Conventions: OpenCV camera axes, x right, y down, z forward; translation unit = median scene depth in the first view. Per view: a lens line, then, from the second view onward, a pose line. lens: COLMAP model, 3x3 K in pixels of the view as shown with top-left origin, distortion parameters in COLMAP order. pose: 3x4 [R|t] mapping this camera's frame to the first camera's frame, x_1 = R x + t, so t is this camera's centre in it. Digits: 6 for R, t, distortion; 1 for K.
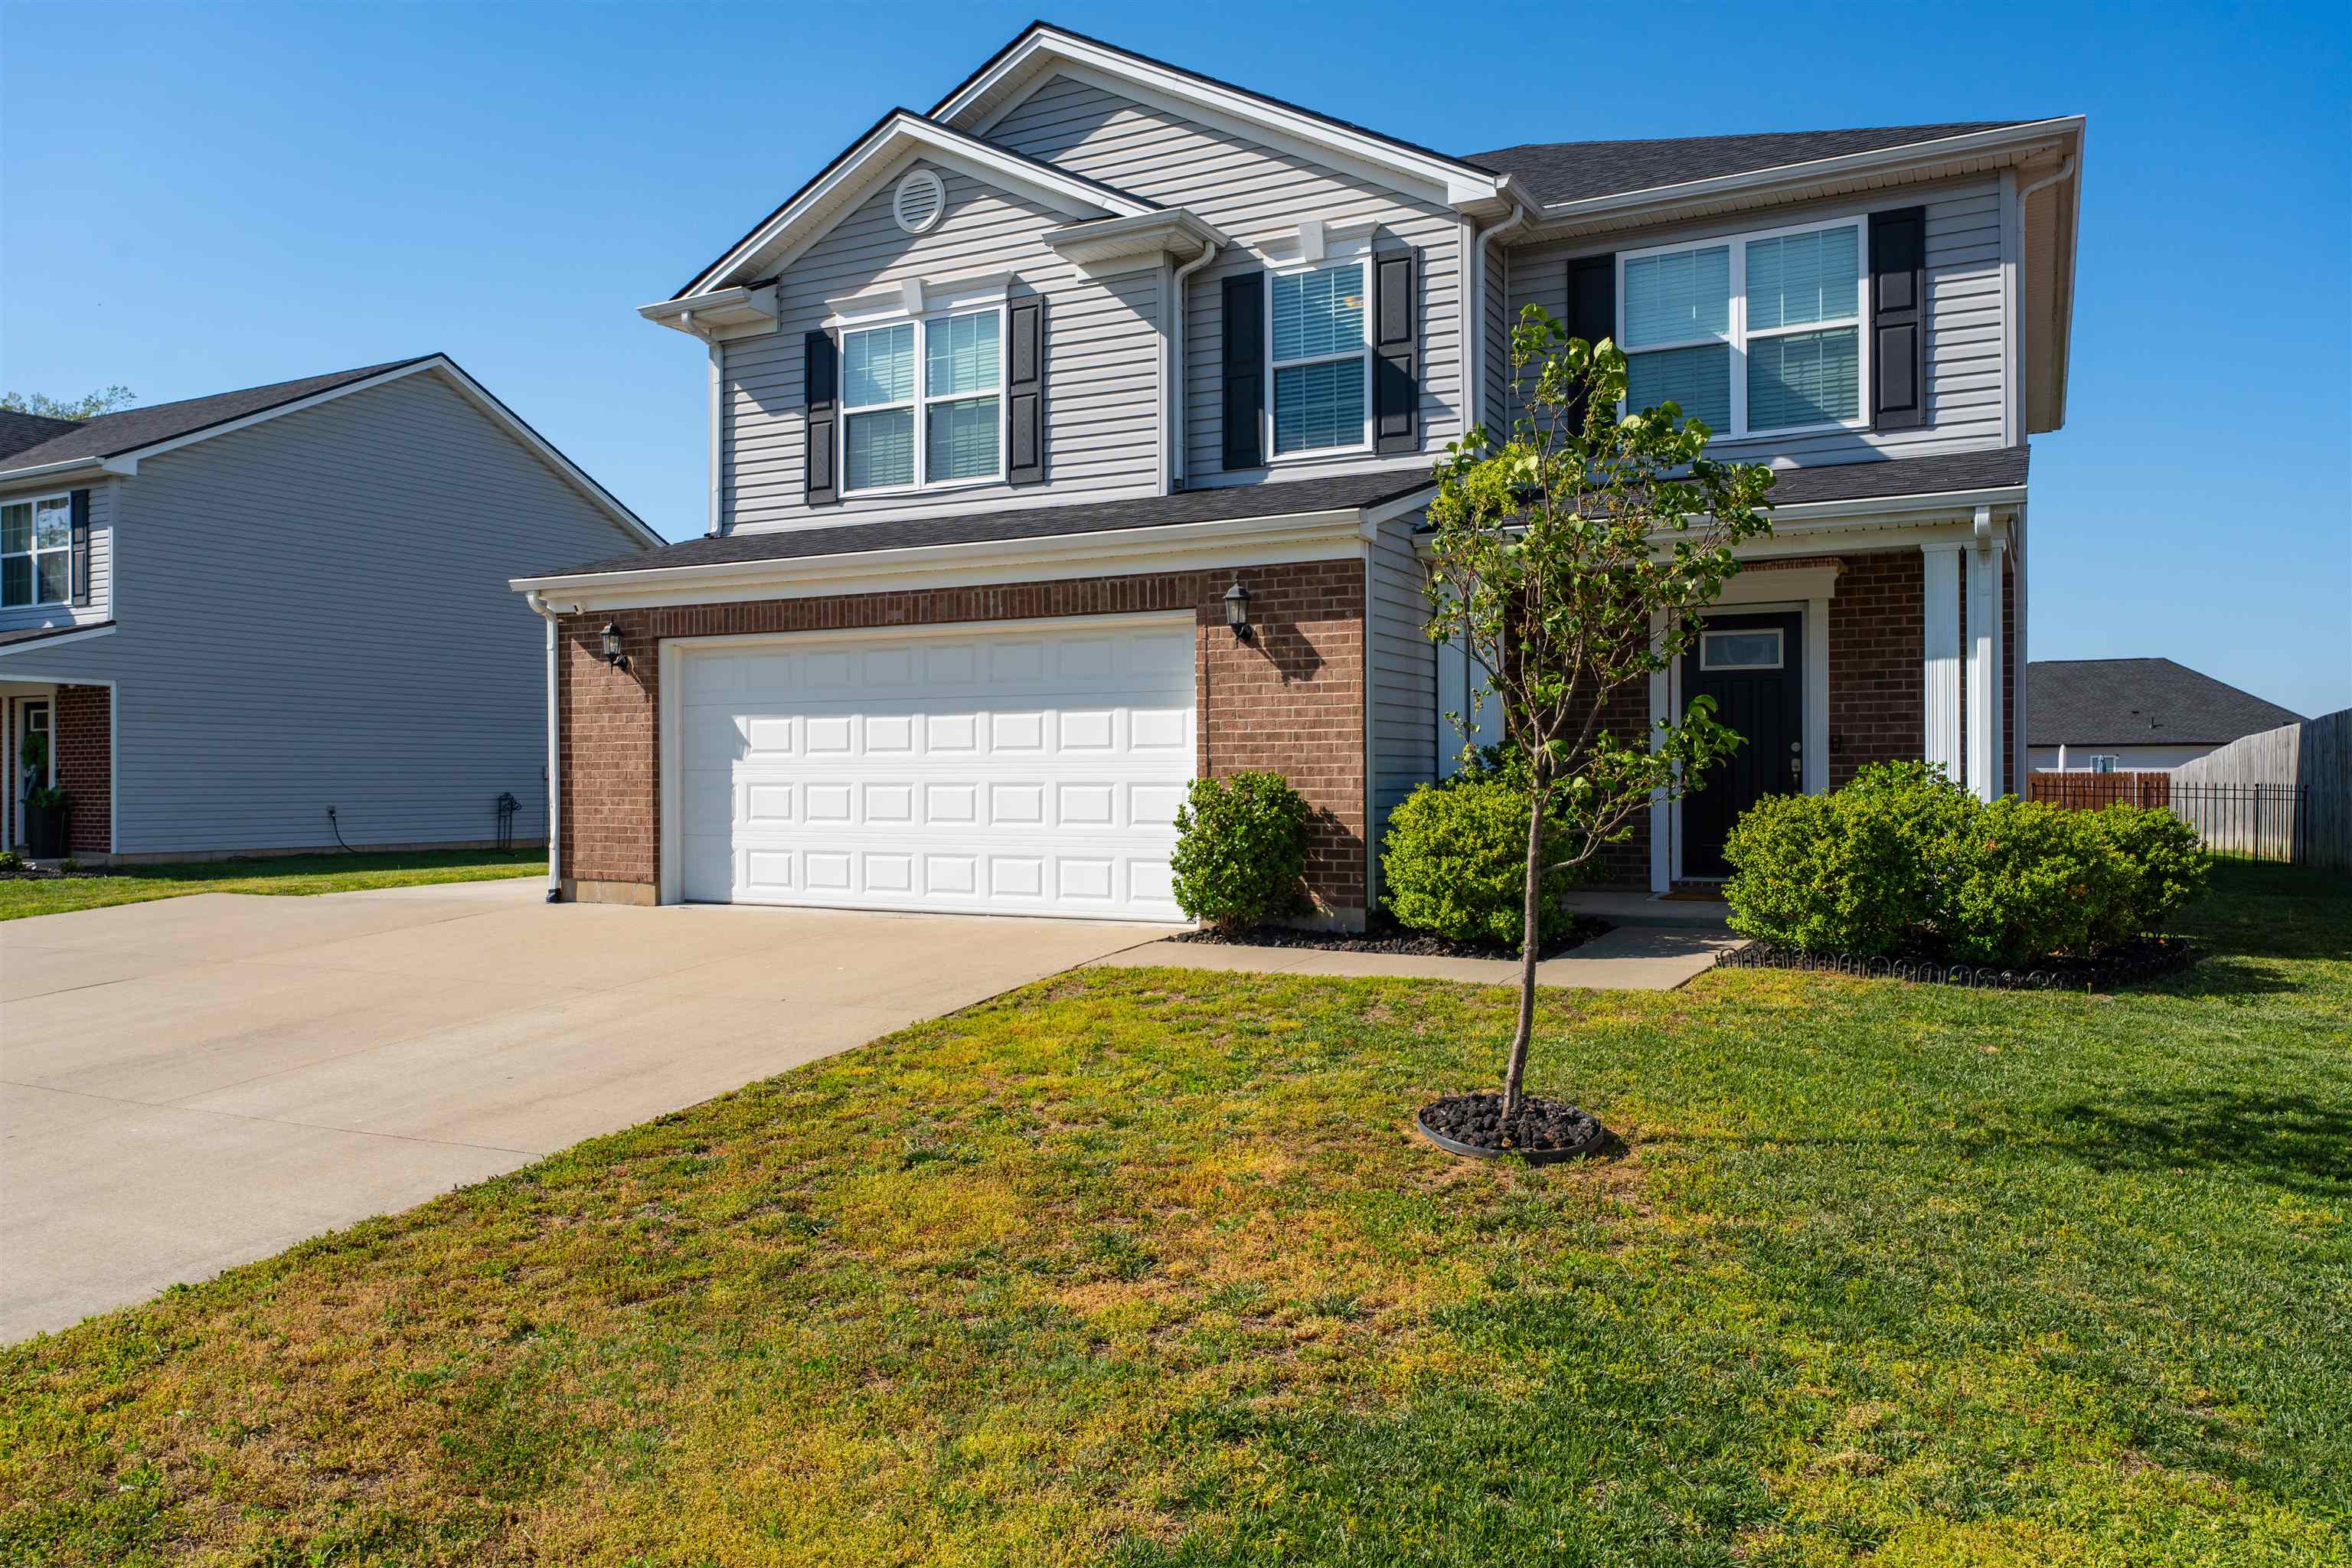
lens RADIAL K [[1615.5, 0, 1183.3], [0, 1615.5, 778.1], [0, 0, 1]] dist [-0.007526, 0.000815]
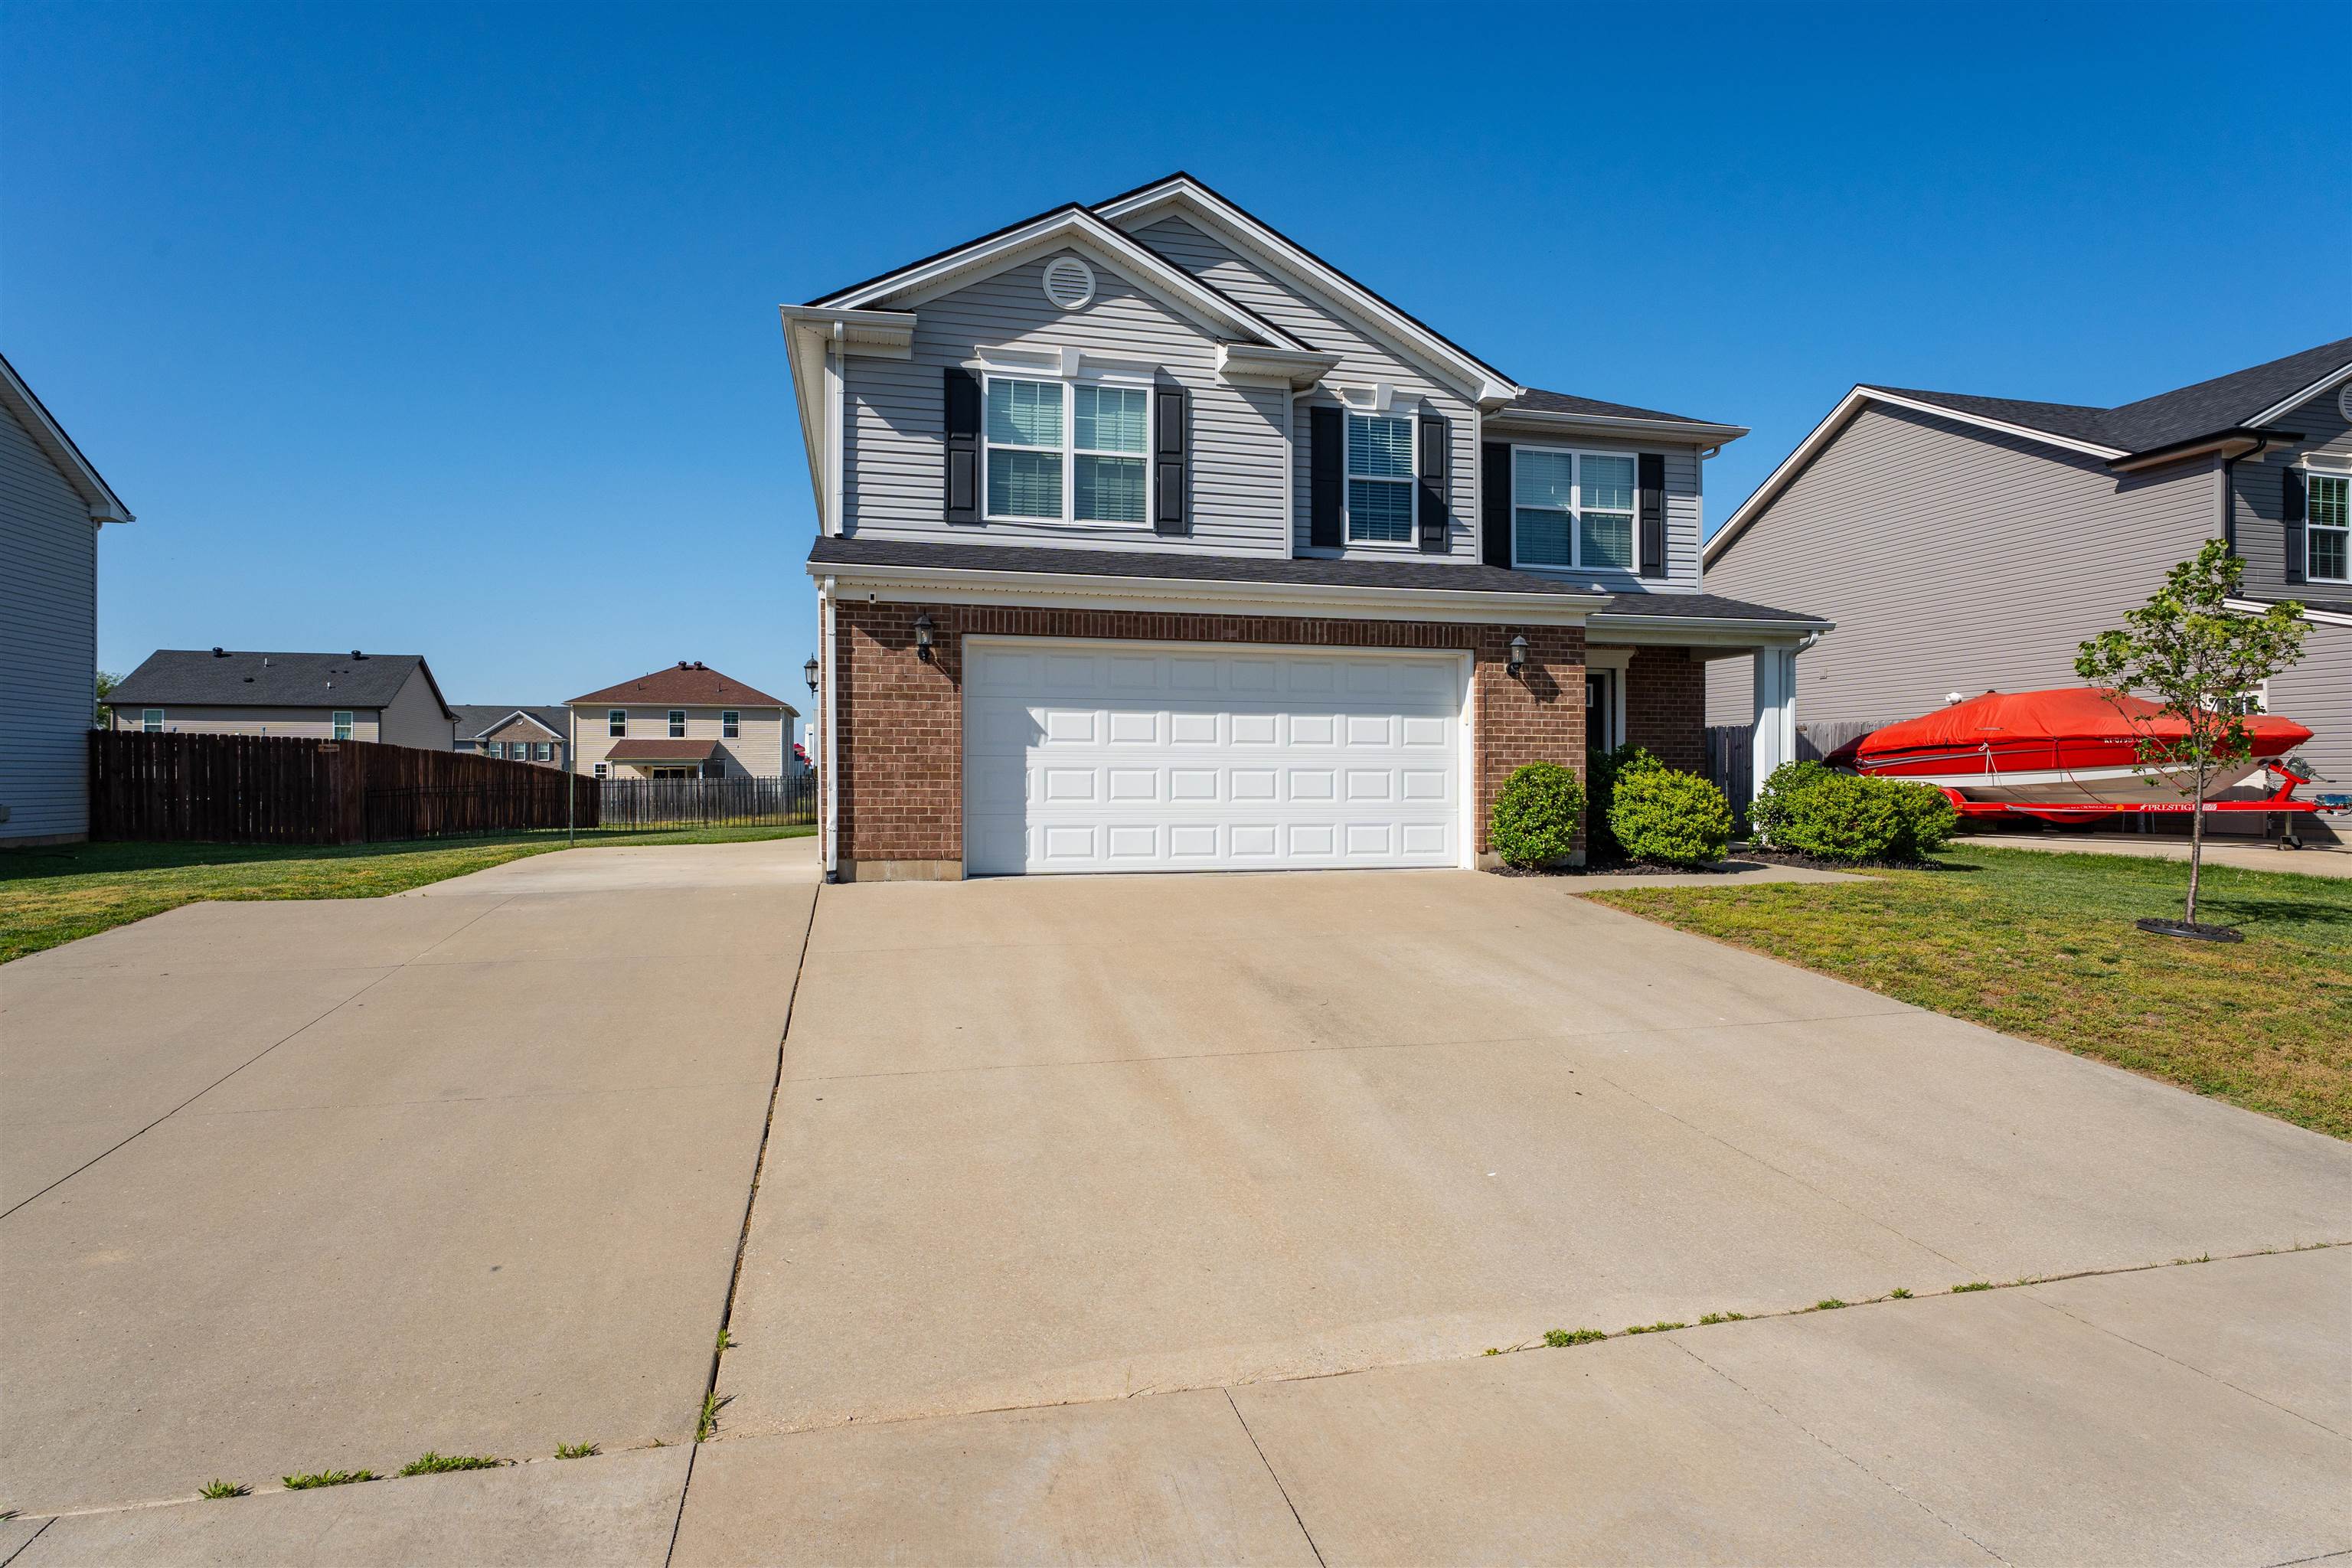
lens RADIAL K [[1224.3, 0, 1172.4], [0, 1224.3, 790.2], [0, 0, 1]] dist [-0.014023, -0.000108]
pose [[0.755571, -0.001552, 0.655065, -0.772911], [-0.004710, 0.999958, 0.007802, 0.012070], [-0.655050, -0.008981, 0.755532, 0.290361]]
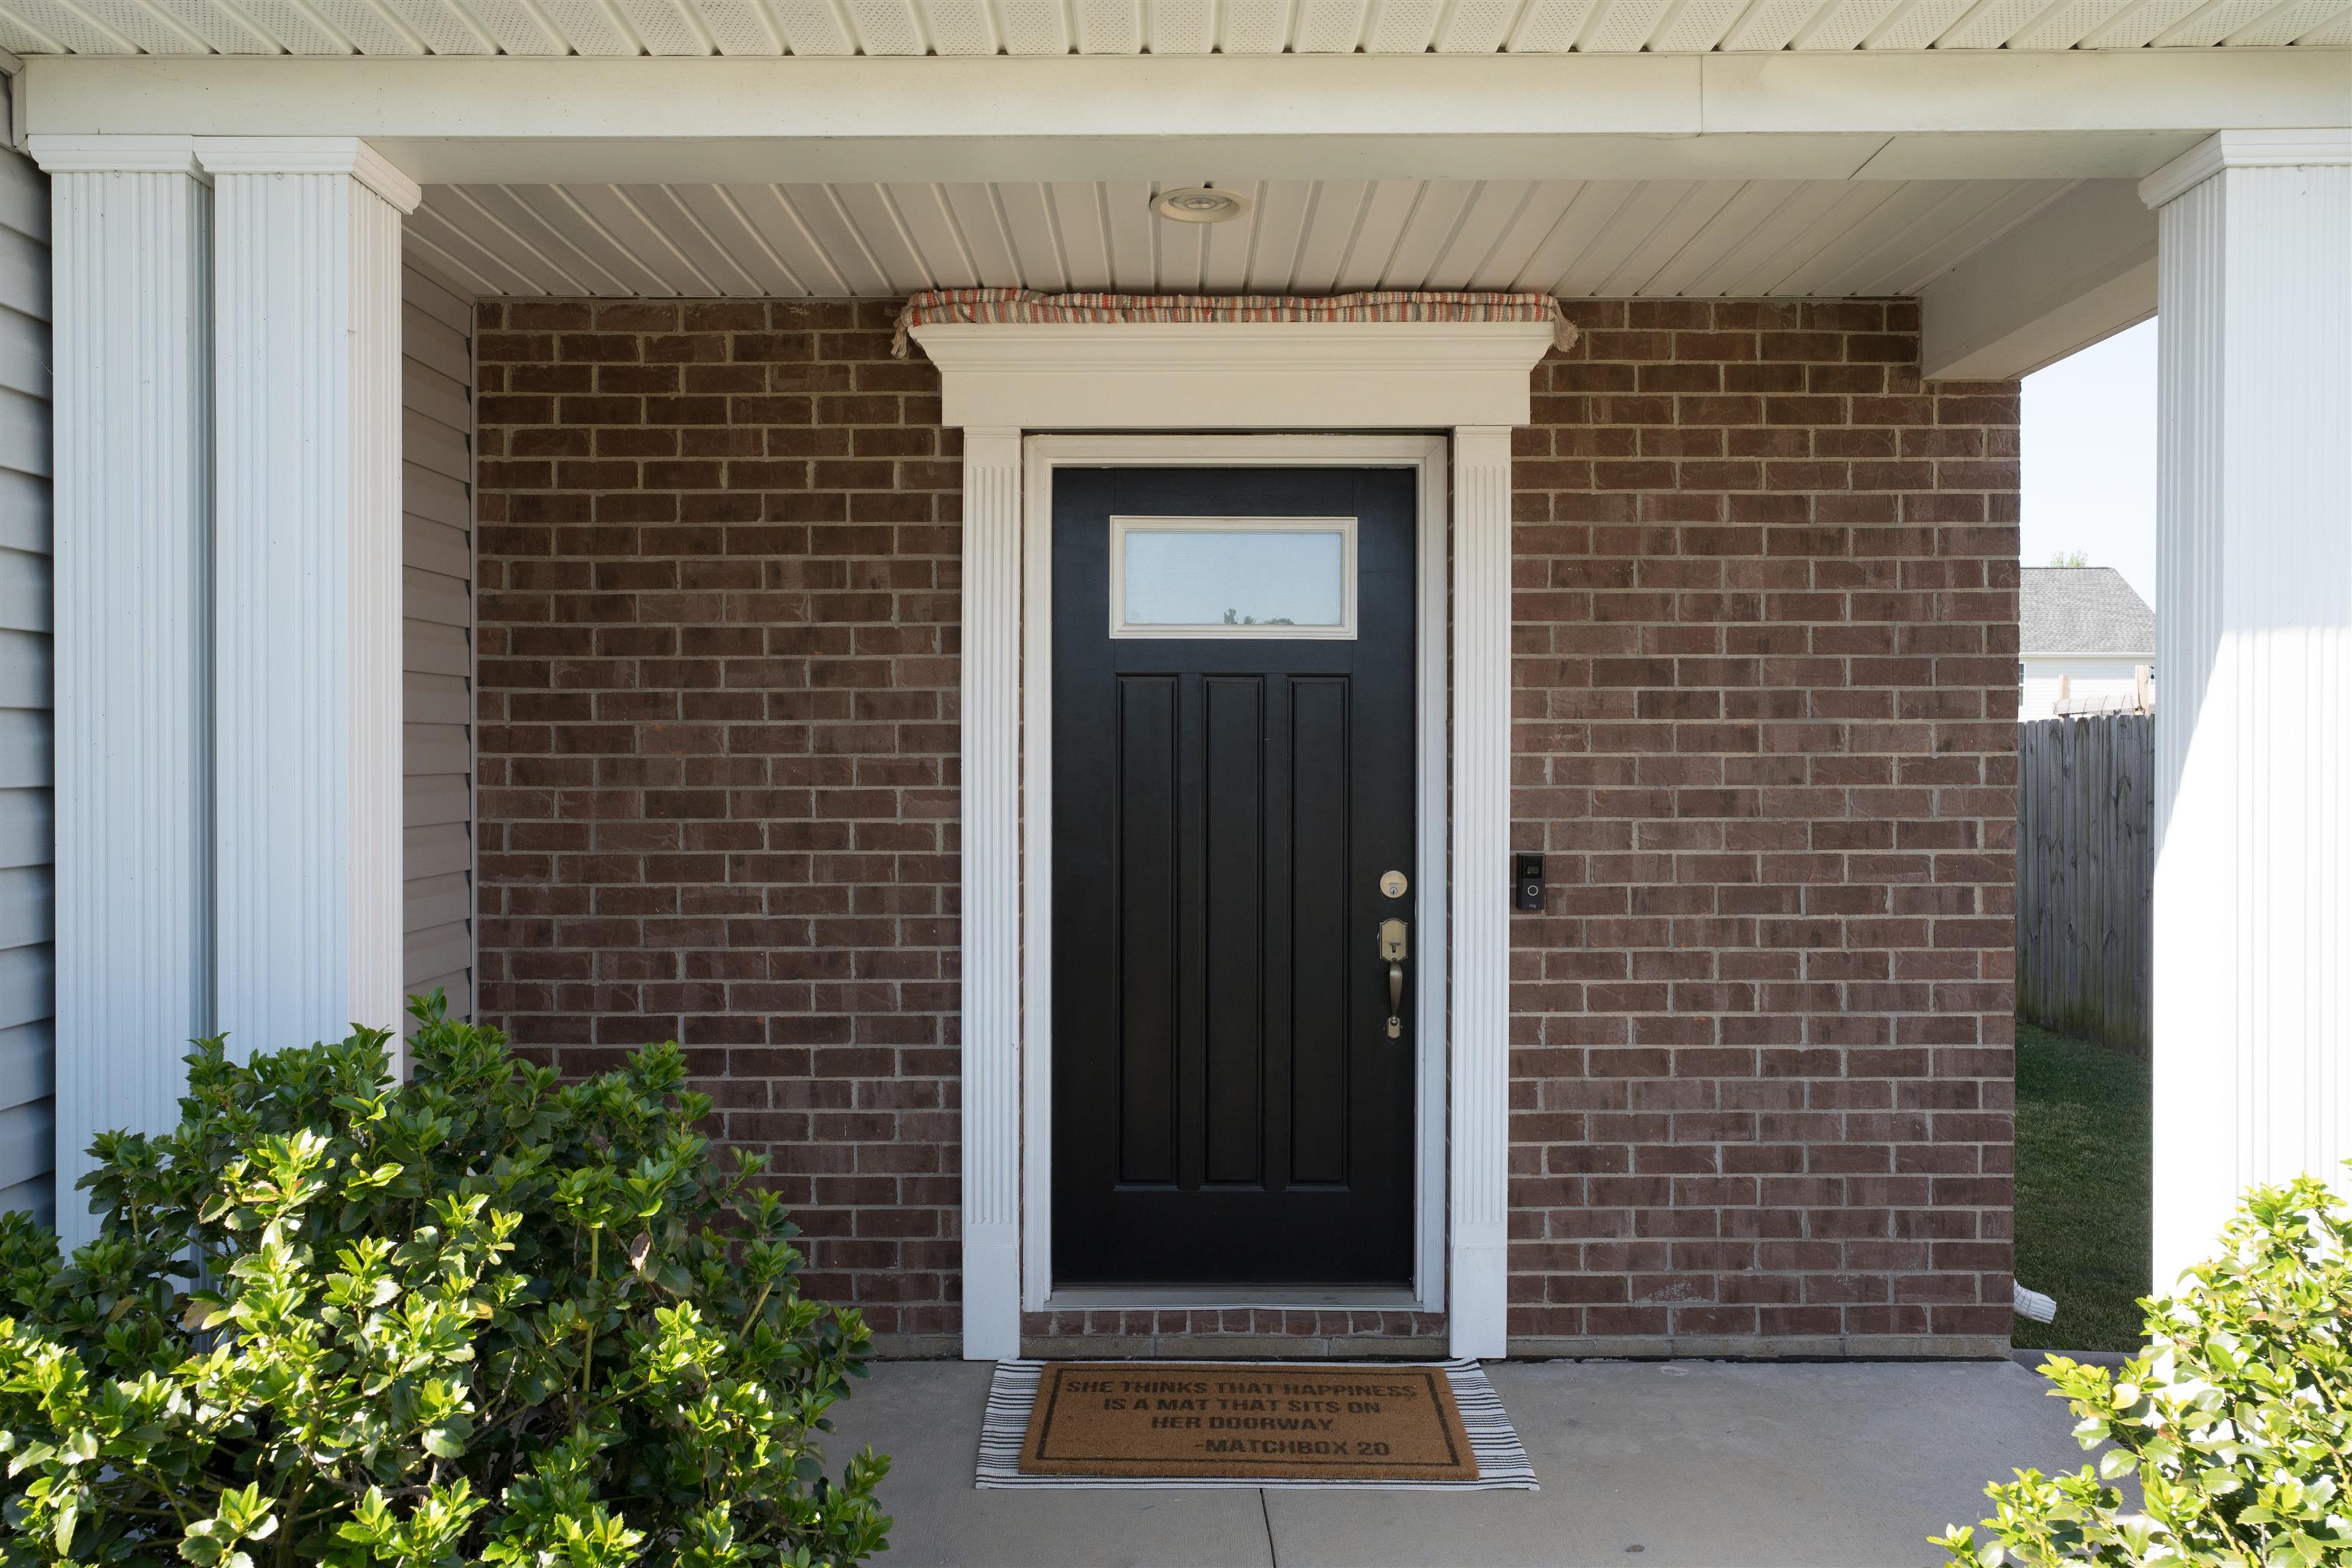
lens RADIAL K [[1920.9, 0, 1182.0], [0, 1920.9, 781.1], [0, 0, 1]] dist [-0.004842, -0.000995]
pose [[0.886693, -0.001235, 0.462358, 0.152341], [-0.006385, 0.999868, 0.014914, -0.042591], [-0.462315, -0.016177, 0.886568, 0.634079]]
